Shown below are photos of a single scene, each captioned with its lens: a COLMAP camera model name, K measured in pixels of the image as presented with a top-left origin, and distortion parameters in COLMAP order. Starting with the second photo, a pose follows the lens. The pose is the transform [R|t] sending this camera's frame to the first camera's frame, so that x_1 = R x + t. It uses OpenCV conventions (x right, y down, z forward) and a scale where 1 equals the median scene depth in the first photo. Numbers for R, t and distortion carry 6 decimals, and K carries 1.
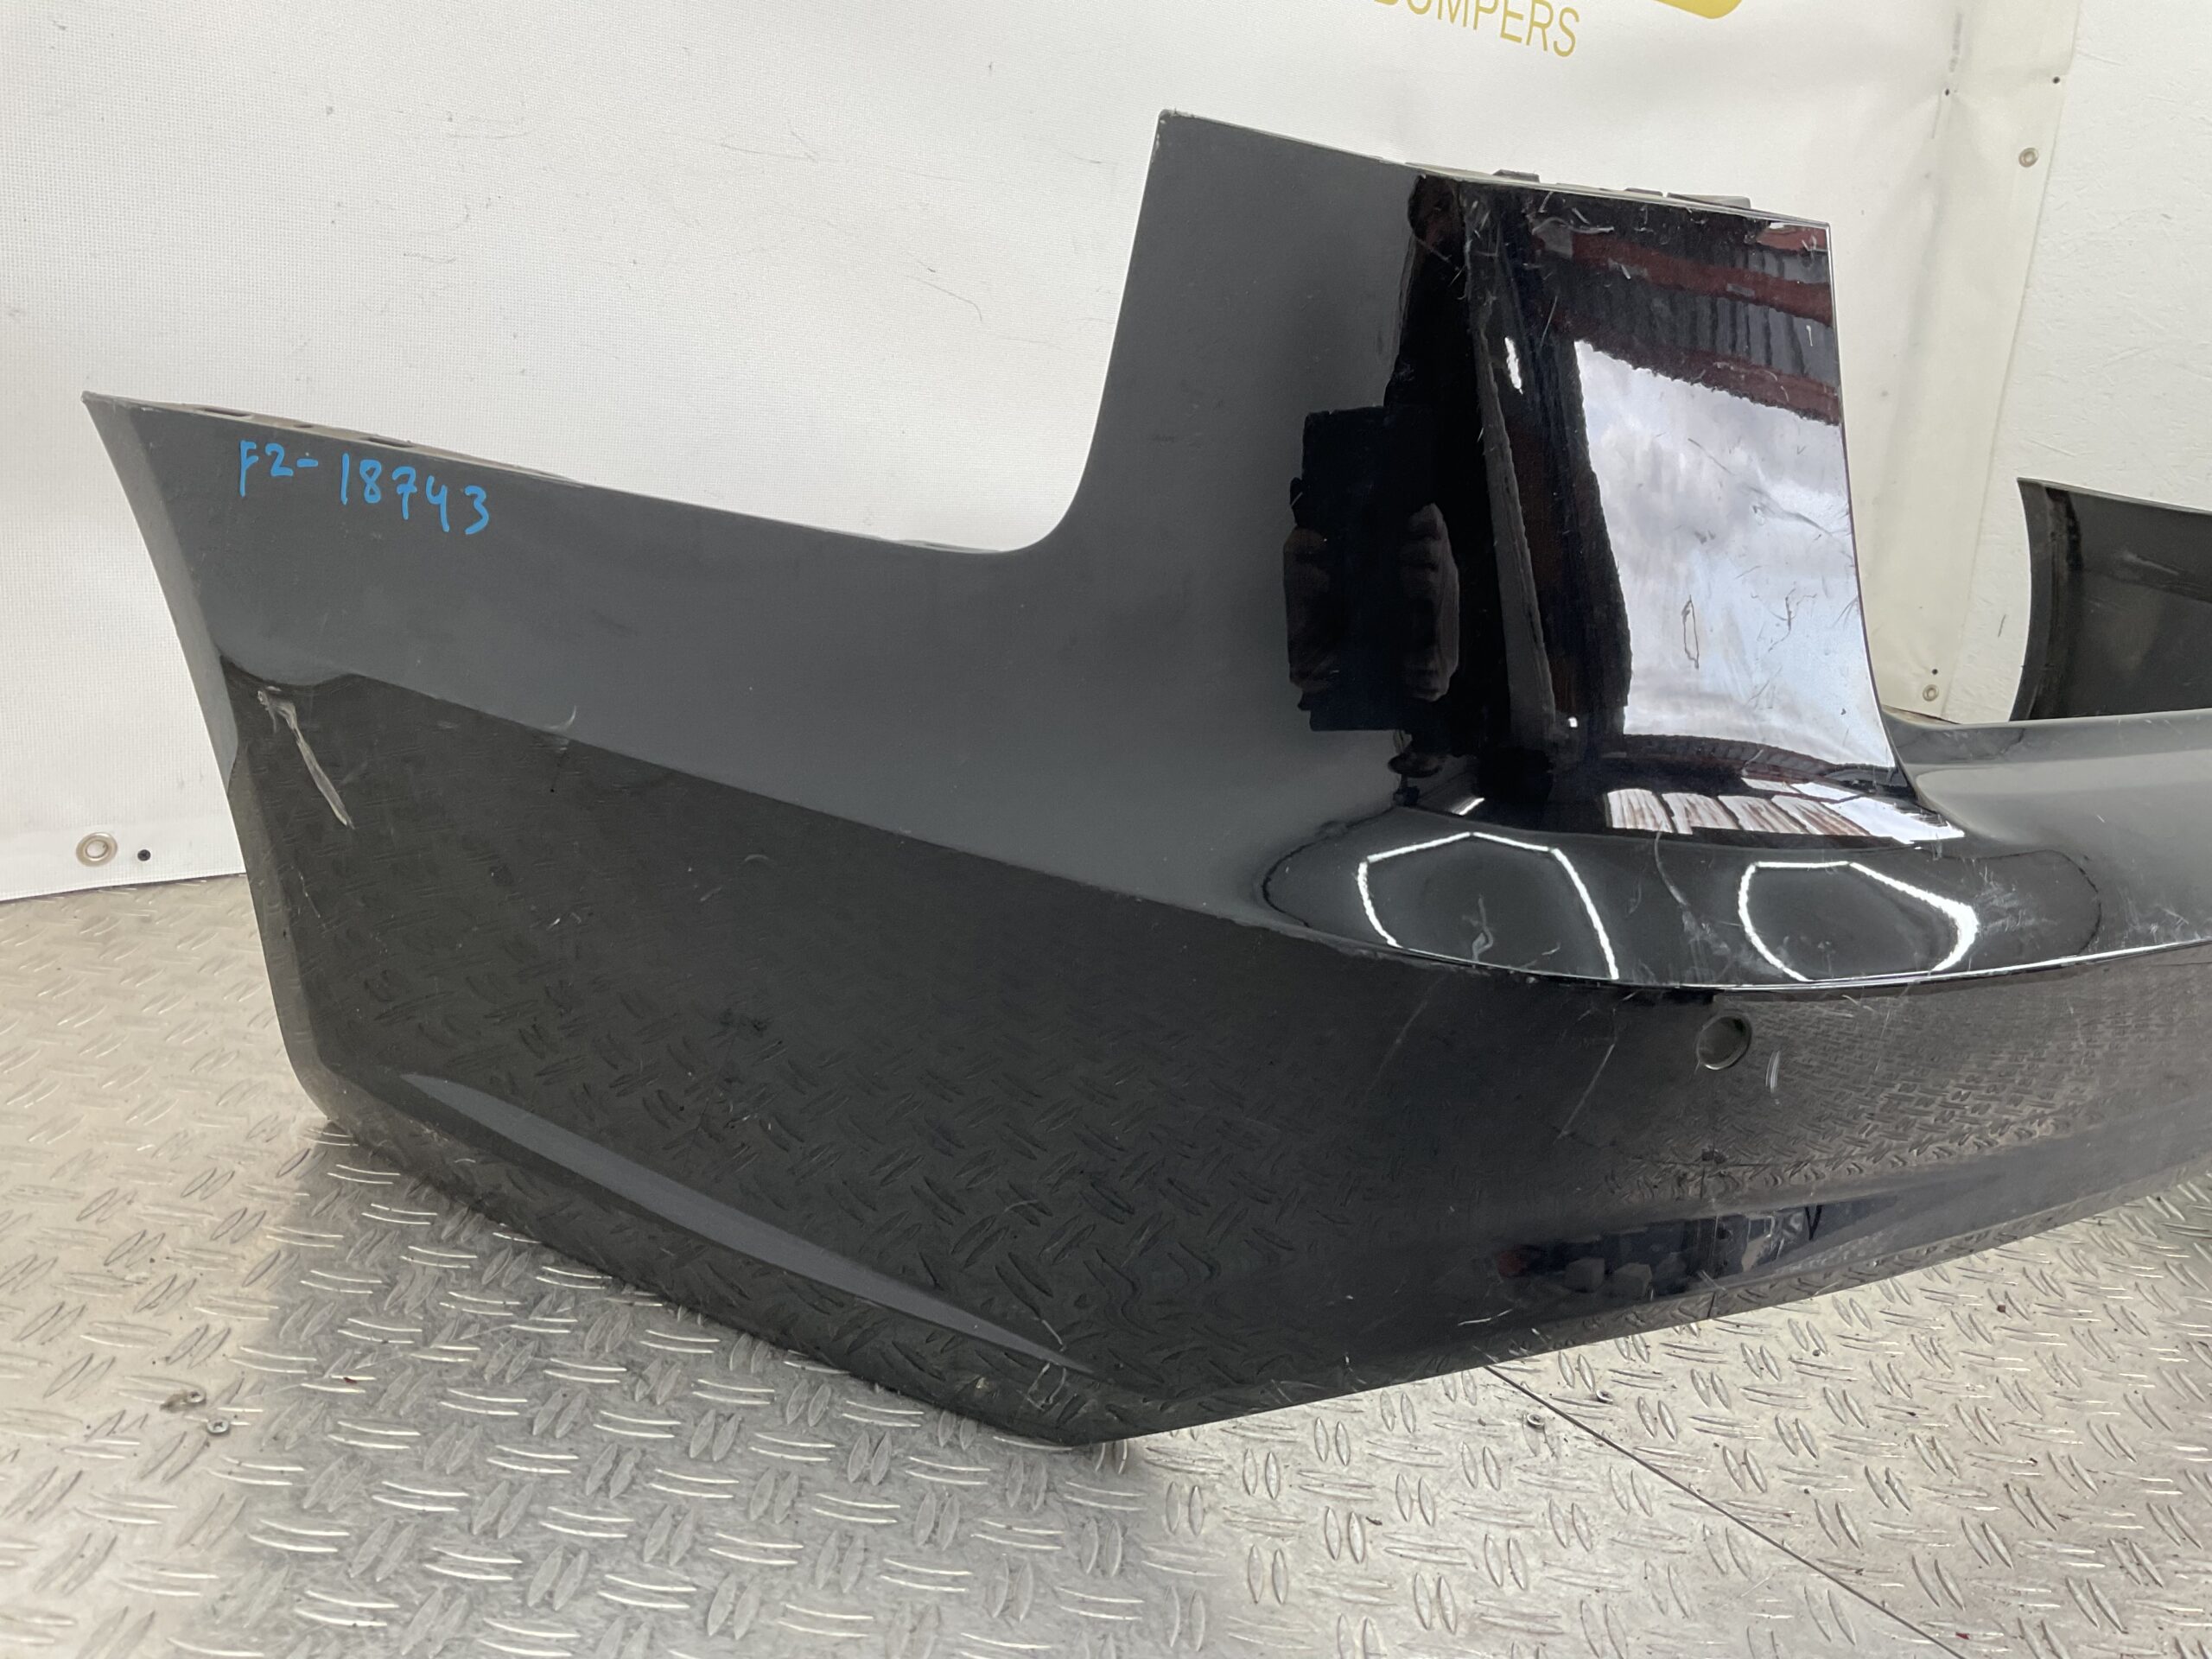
lens RADIAL K [[1813.9, 0, 1106.9], [0, 1813.9, 793.7], [0, 0, 1]] dist [0.073275, -0.140018]
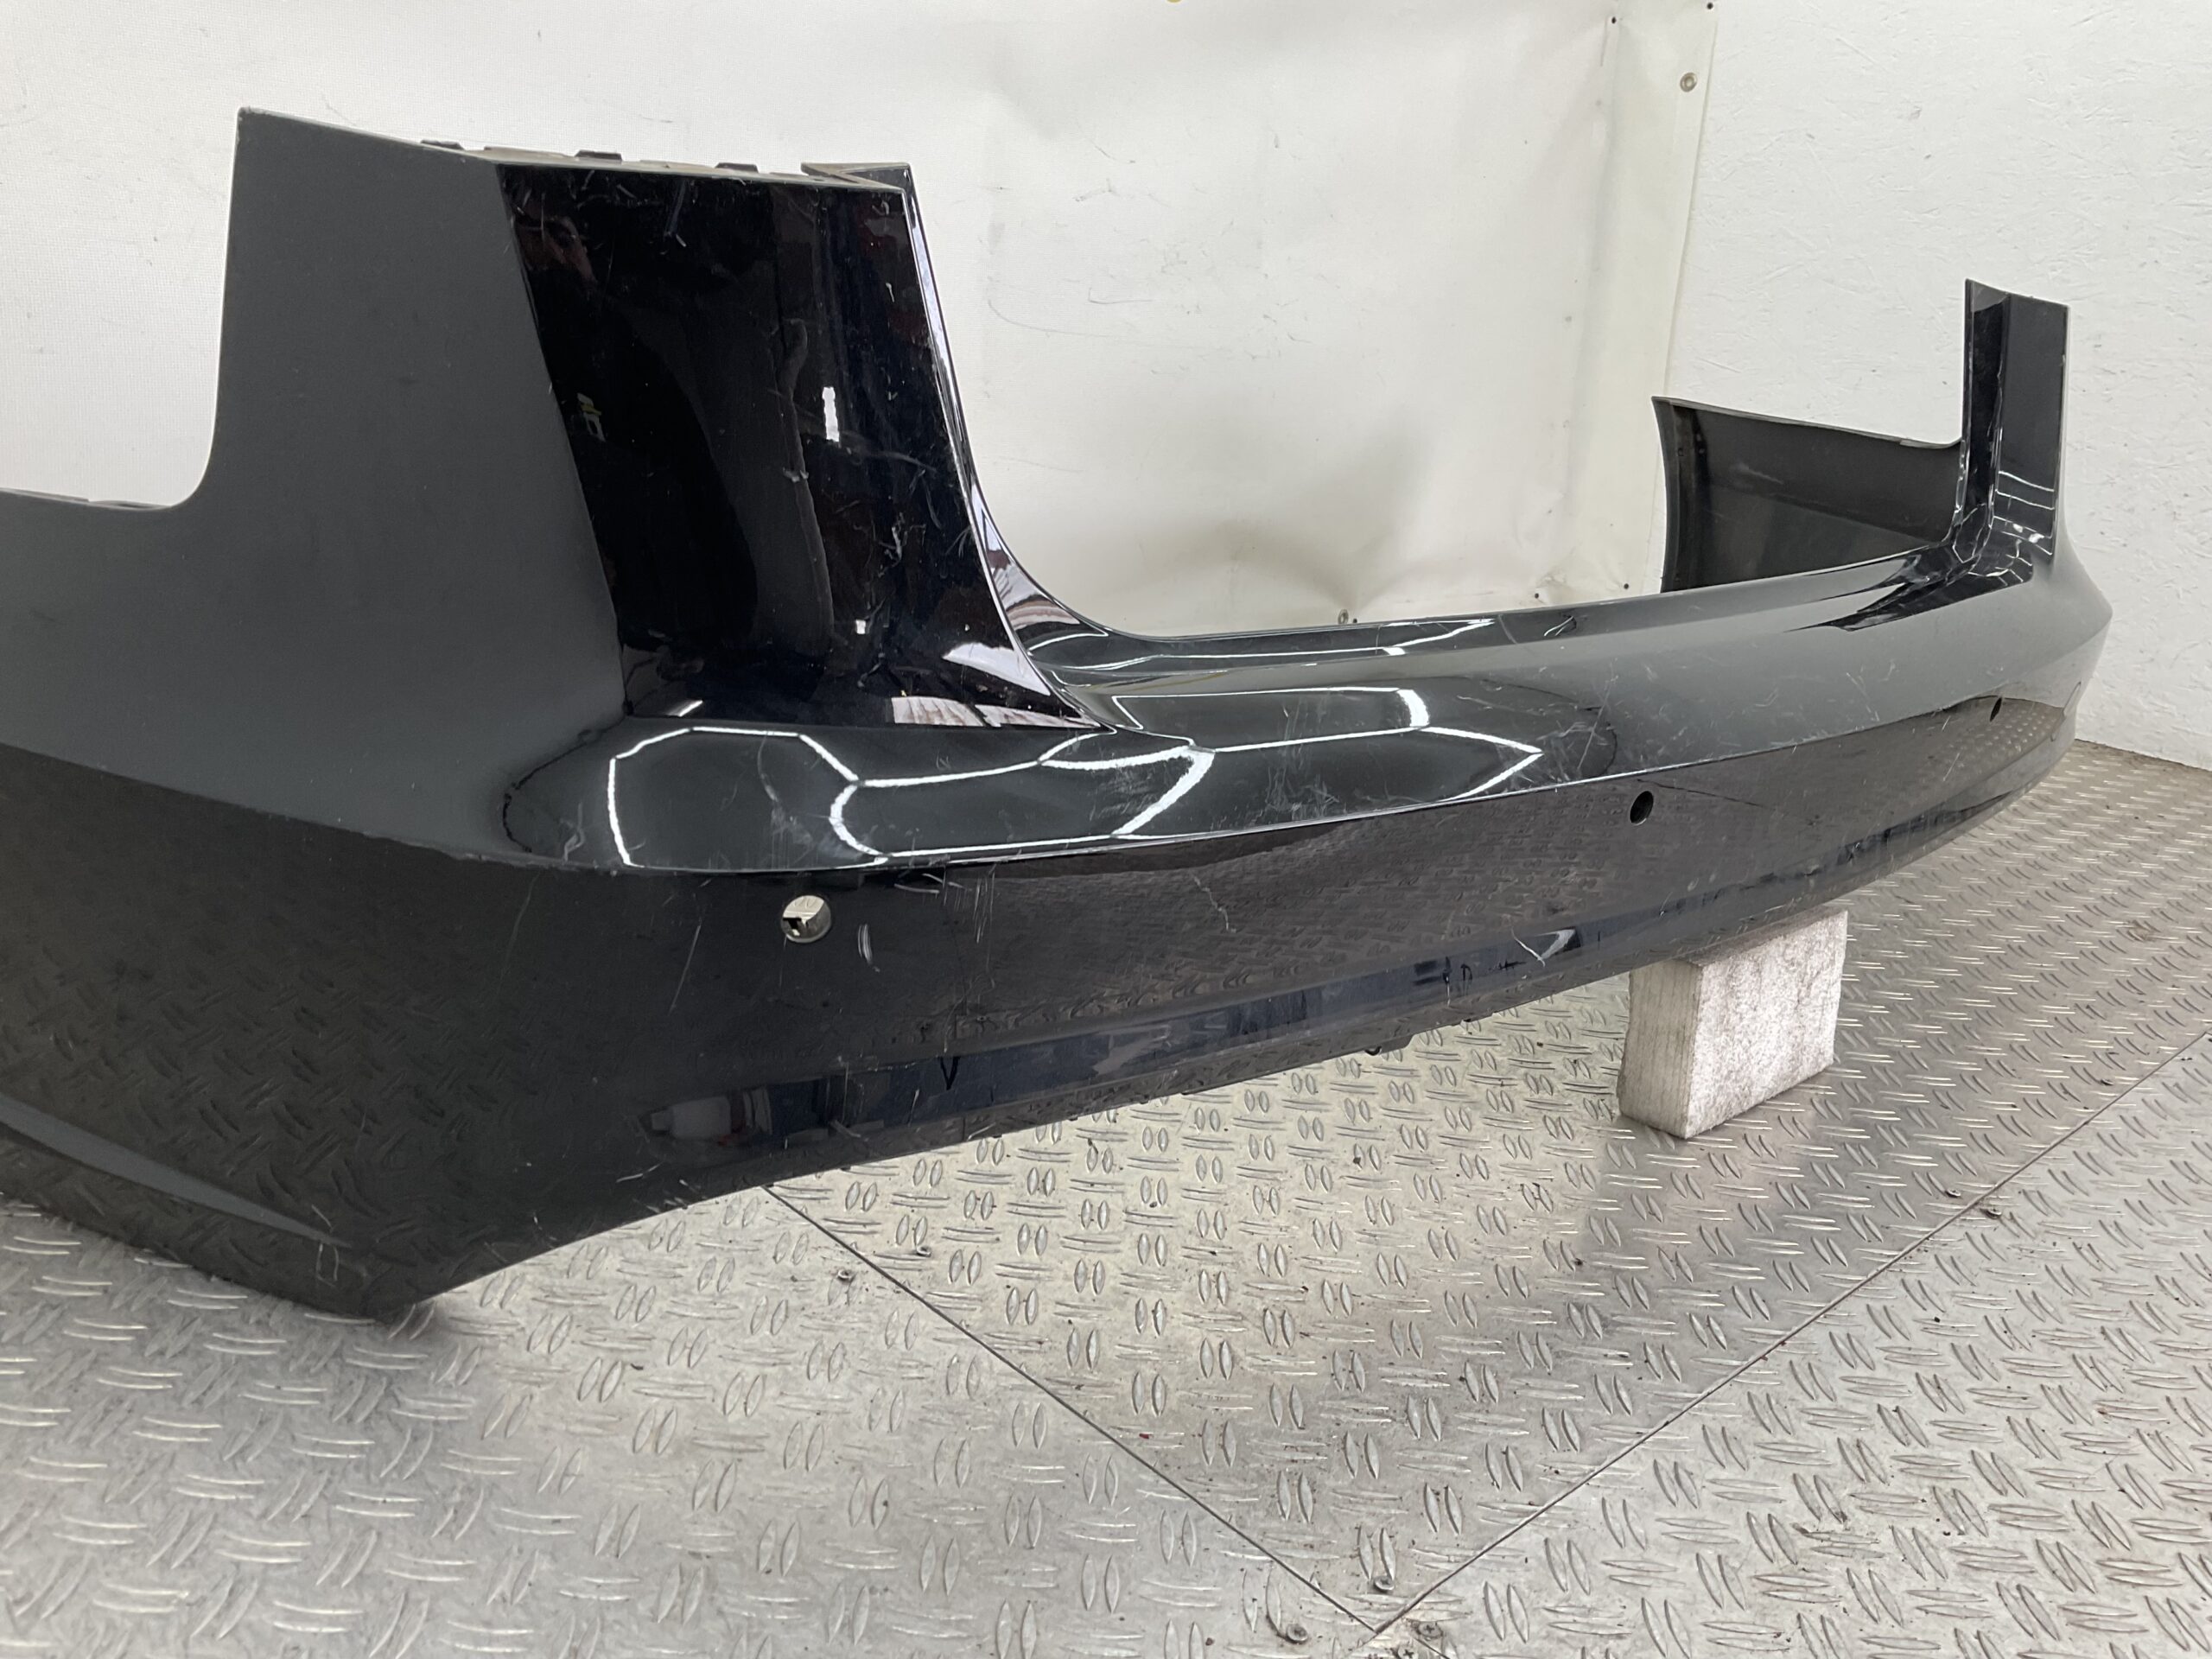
lens RADIAL K [[1813.9, 0, 1106.9], [0, 1813.9, 793.7], [0, 0, 1]] dist [0.073275, -0.140018]
pose [[0.998409, -0.044630, 0.034454, 0.401614], [0.043569, 0.998571, 0.030943, 0.024913], [-0.035786, -0.029392, 0.998927, -0.115276]]
